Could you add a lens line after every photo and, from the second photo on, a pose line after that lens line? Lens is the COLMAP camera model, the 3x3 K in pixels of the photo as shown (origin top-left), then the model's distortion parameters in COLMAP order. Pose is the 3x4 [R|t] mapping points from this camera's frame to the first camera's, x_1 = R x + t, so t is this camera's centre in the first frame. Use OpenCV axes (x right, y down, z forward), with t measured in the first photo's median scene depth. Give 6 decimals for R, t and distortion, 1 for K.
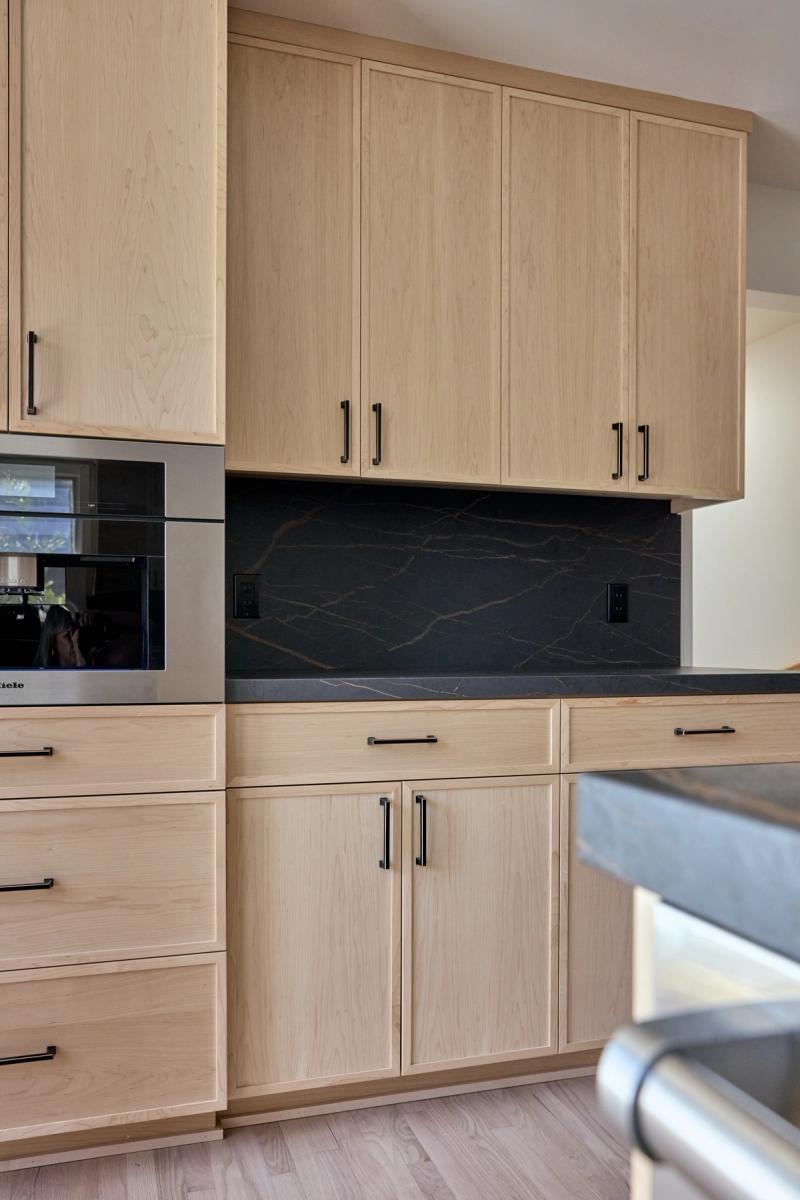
lens RADIAL K [[911.3, 0, 364.0], [0, 911.3, 653.6], [0, 0, 1]] dist [-0.016489, 0.015758]
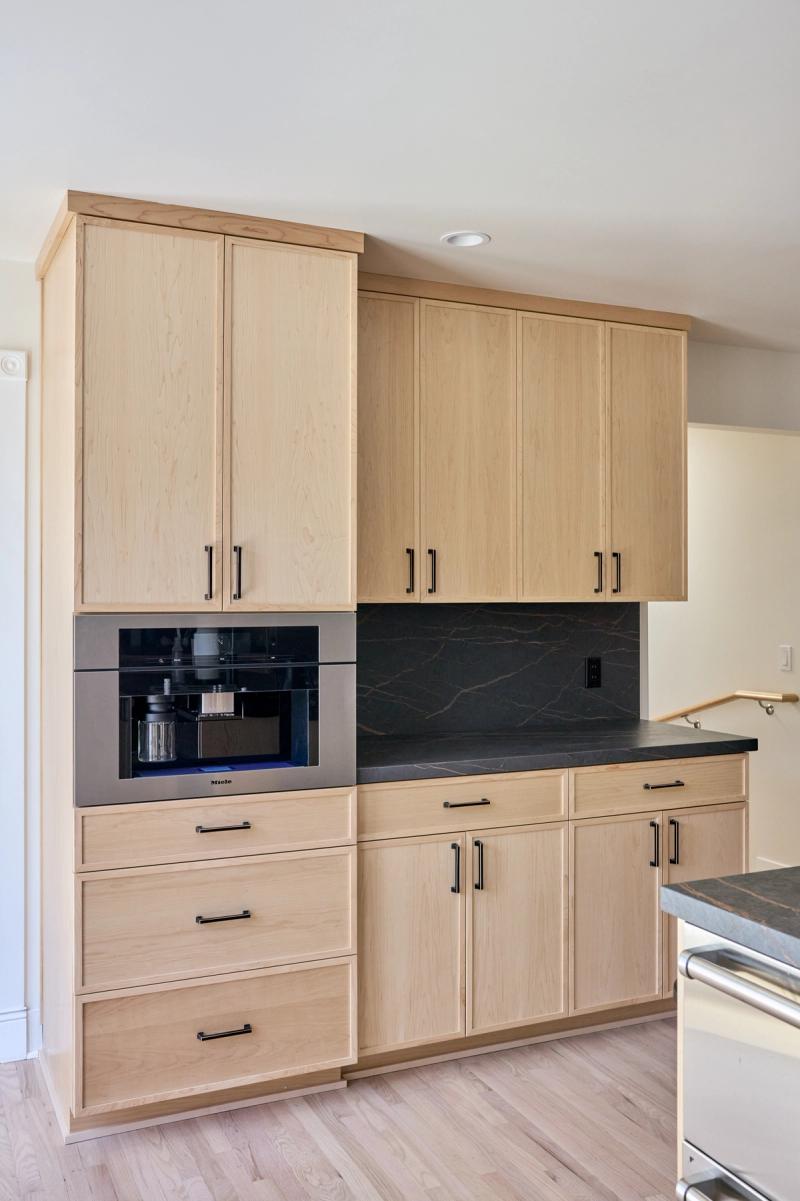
lens RADIAL K [[1069.4, 0, 388.0], [0, 1069.4, 593.2], [0, 0, 1]] dist [-0.019838, 0.032307]
pose [[0.991097, -0.002842, 0.133109, -0.304561], [0.004910, 0.999872, -0.015210, -0.212026], [-0.133049, 0.015729, 0.990985, -0.668345]]
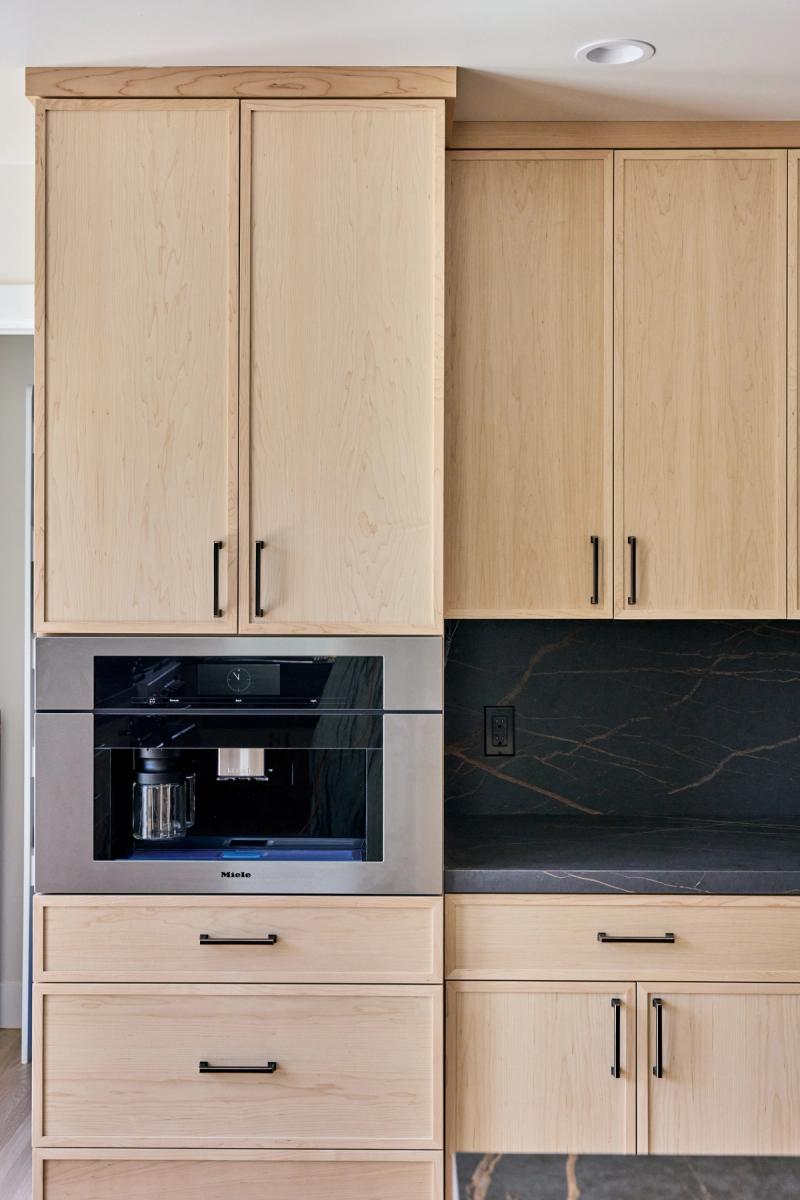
lens RADIAL K [[1453.9, 0, 390.0], [0, 1453.9, 573.8], [0, 0, 1]] dist [0.022354, 0.000000]
pose [[0.955641, -0.000789, -0.294532, 0.237333], [-0.003244, 0.999908, -0.013205, -0.251578], [0.294515, 0.013575, 0.955550, -0.486206]]
